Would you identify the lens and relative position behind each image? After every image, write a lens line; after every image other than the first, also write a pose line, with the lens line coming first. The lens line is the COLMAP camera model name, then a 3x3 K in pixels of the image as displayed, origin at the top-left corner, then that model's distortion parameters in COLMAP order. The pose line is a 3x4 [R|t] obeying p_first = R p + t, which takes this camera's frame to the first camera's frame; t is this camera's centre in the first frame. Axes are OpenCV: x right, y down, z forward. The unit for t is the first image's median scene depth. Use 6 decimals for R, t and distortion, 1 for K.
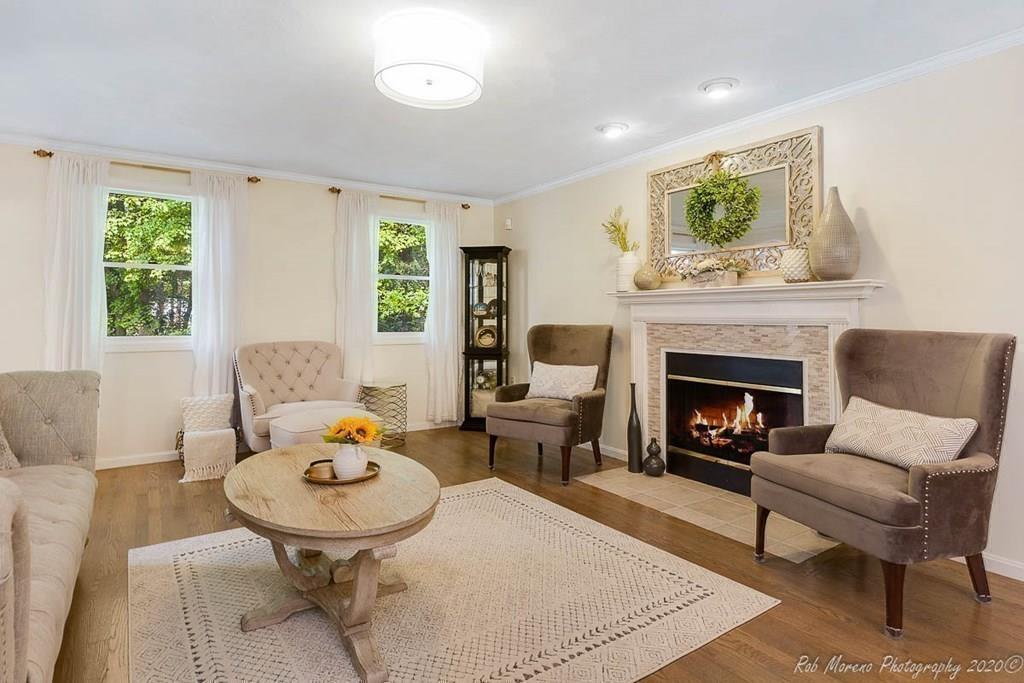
lens RADIAL K [[554.3, 0, 510.9], [0, 554.3, 302.3], [0, 0, 1]] dist [-0.008323, -0.000168]
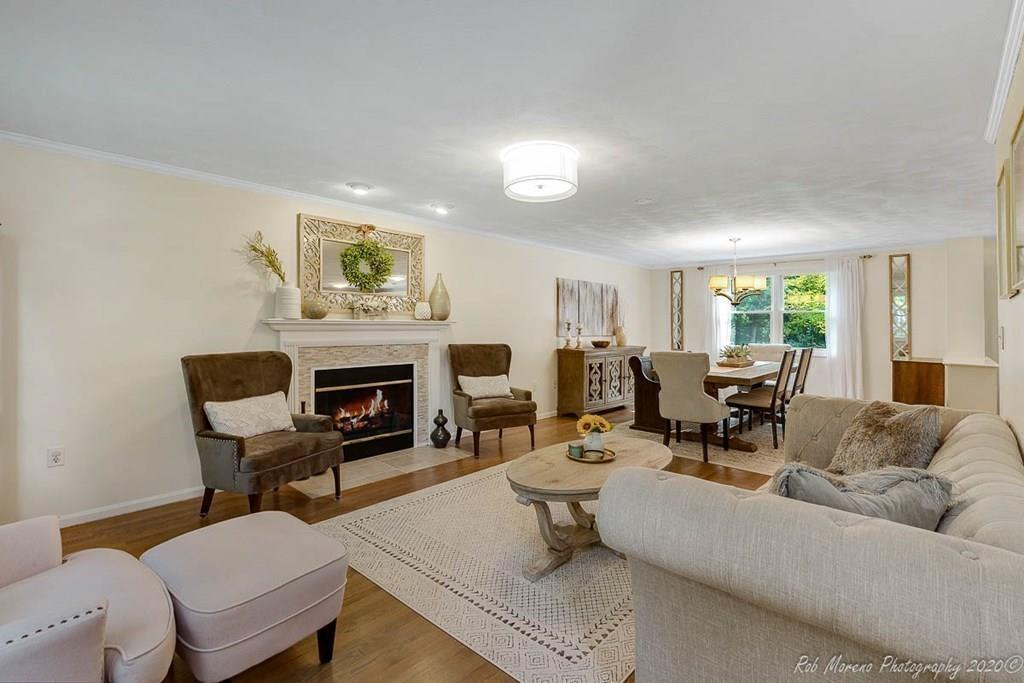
lens RADIAL K [[468.9, 0, 510.3], [0, 468.9, 319.2], [0, 0, 1]] dist [0.000412, 0.000083]
pose [[-0.228261, 0.006903, 0.973575, -0.833224], [-0.033982, 0.999309, -0.015053, -0.020746], [-0.973007, -0.036520, -0.227869, 0.851080]]
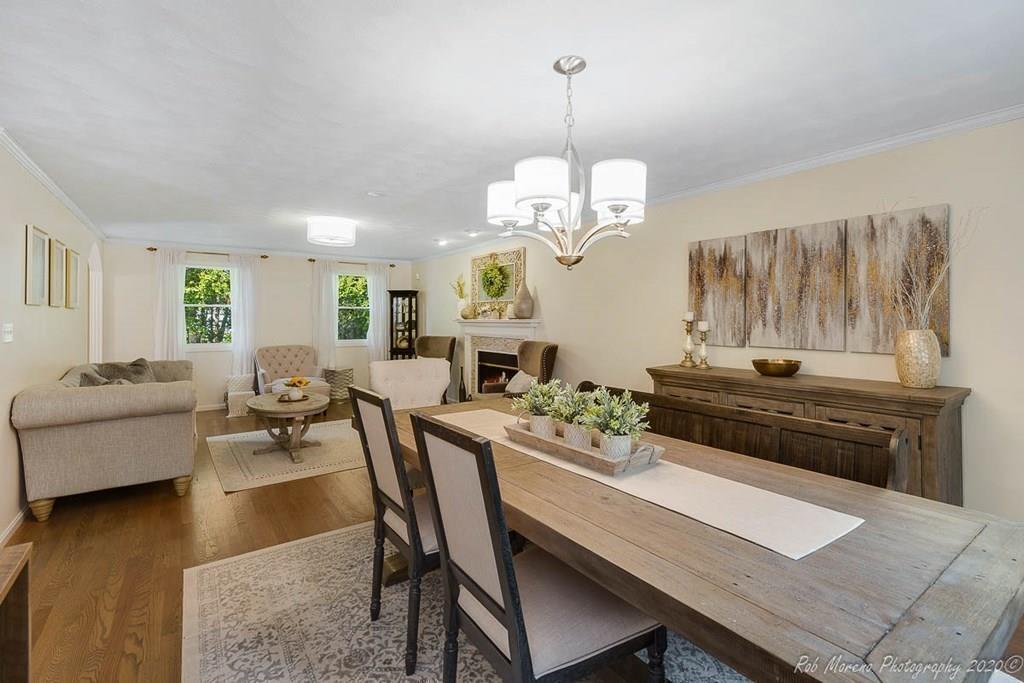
lens RADIAL K [[468.9, 0, 510.3], [0, 468.9, 319.2], [0, 0, 1]] dist [0.000412, 0.000083]
pose [[0.999800, -0.000843, 0.019991, 0.374601], [0.000342, 0.999686, 0.025075, -0.065561], [-0.020005, -0.025063, 0.999486, -0.675482]]
